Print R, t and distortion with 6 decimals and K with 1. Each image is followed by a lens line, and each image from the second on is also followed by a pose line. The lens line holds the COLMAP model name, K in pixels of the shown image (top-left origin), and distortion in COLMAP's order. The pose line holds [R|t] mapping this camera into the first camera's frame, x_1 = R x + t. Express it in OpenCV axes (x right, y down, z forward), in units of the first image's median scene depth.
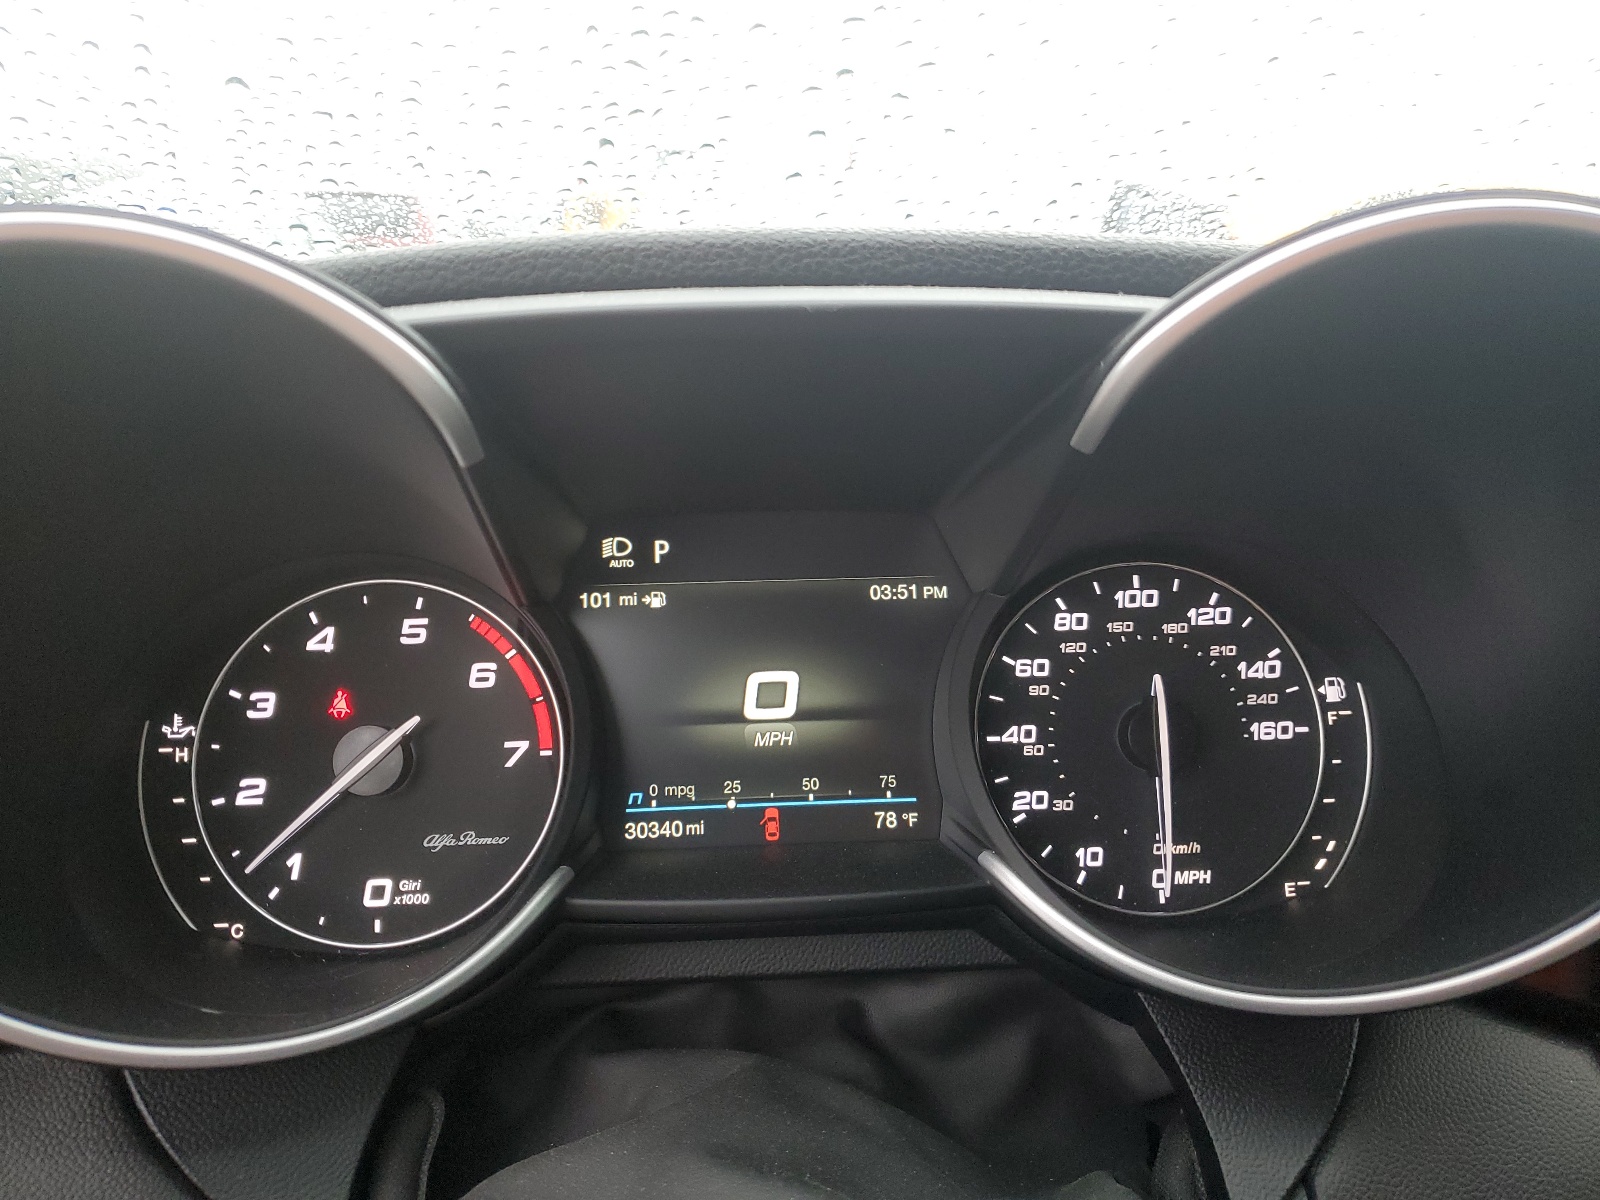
lens RADIAL K [[1200.3, 0, 803.6], [0, 1200.3, 599.3], [0, 0, 1]] dist [0.033118, -0.000569]
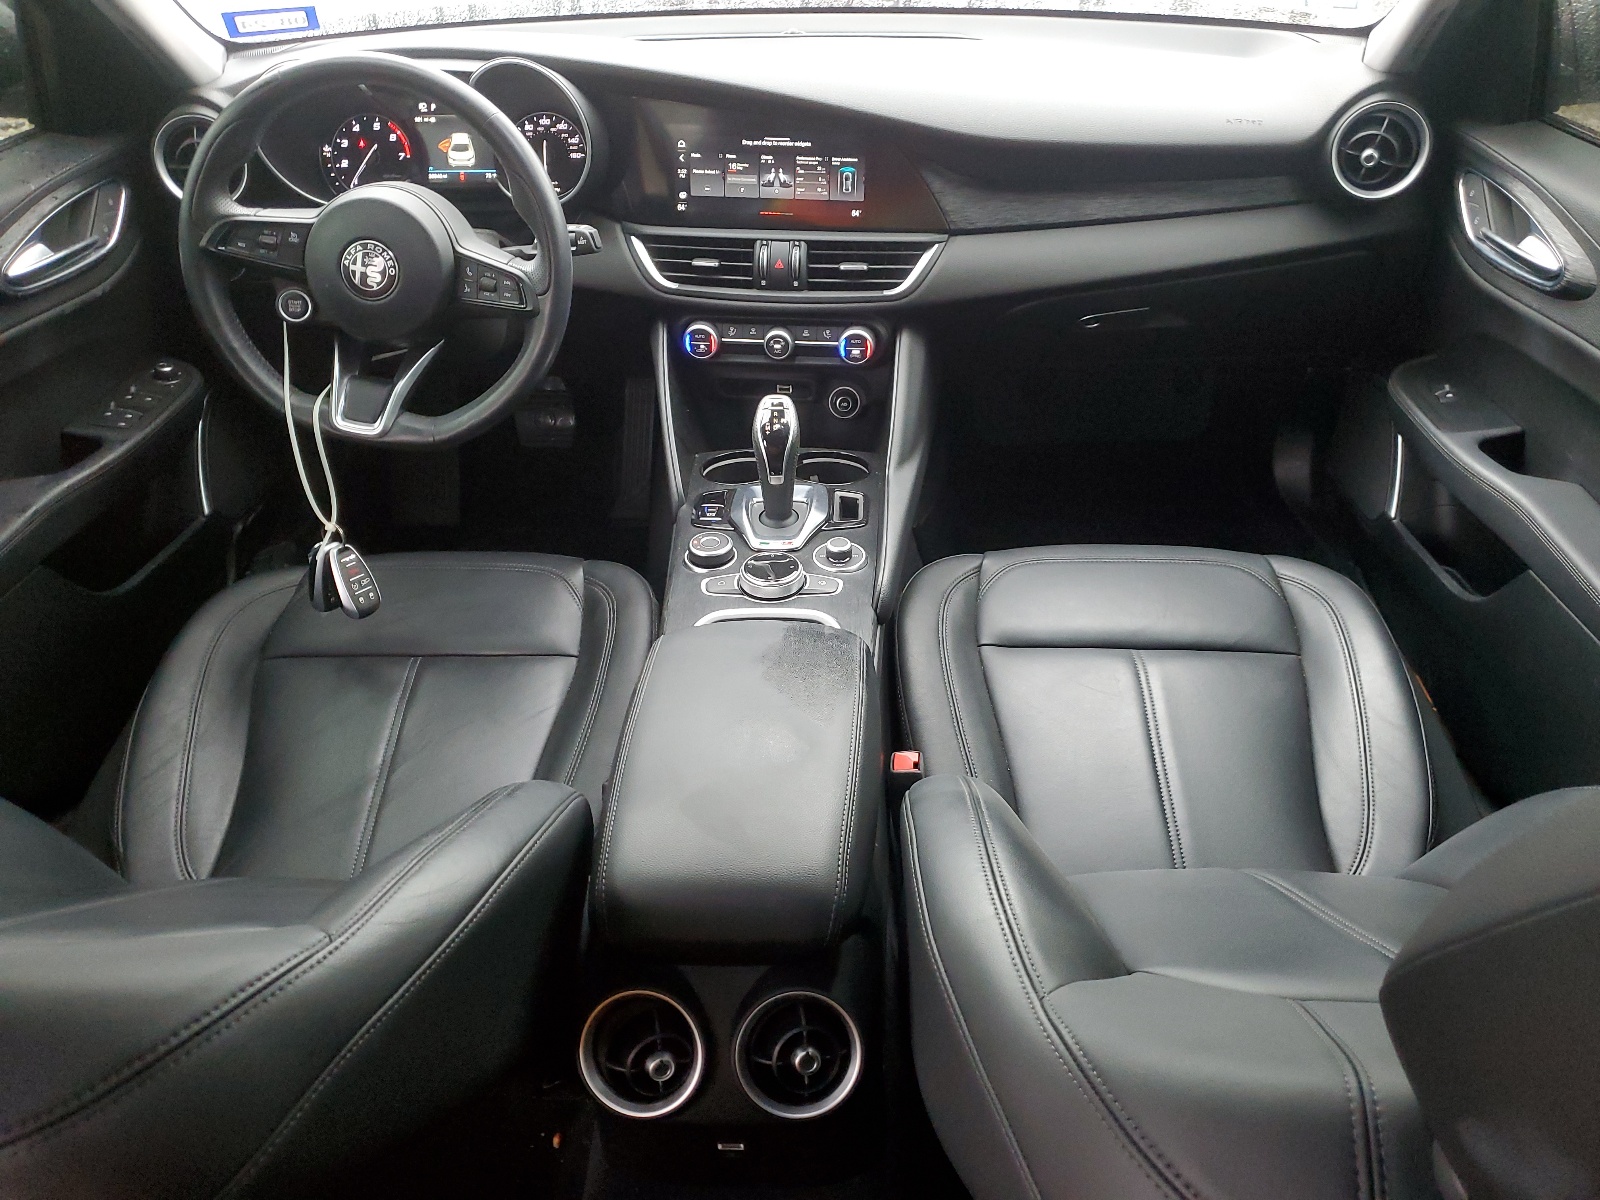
lens RADIAL K [[1200.3, 0, 796.4], [0, 1200.3, 603.9], [0, 0, 1]] dist [0.033118, -0.000569]
pose [[0.997497, 0.038027, -0.059608, 1.480121], [-0.016384, 0.944424, 0.328322, 0.191233], [0.068781, -0.326524, 0.942683, -3.498736]]
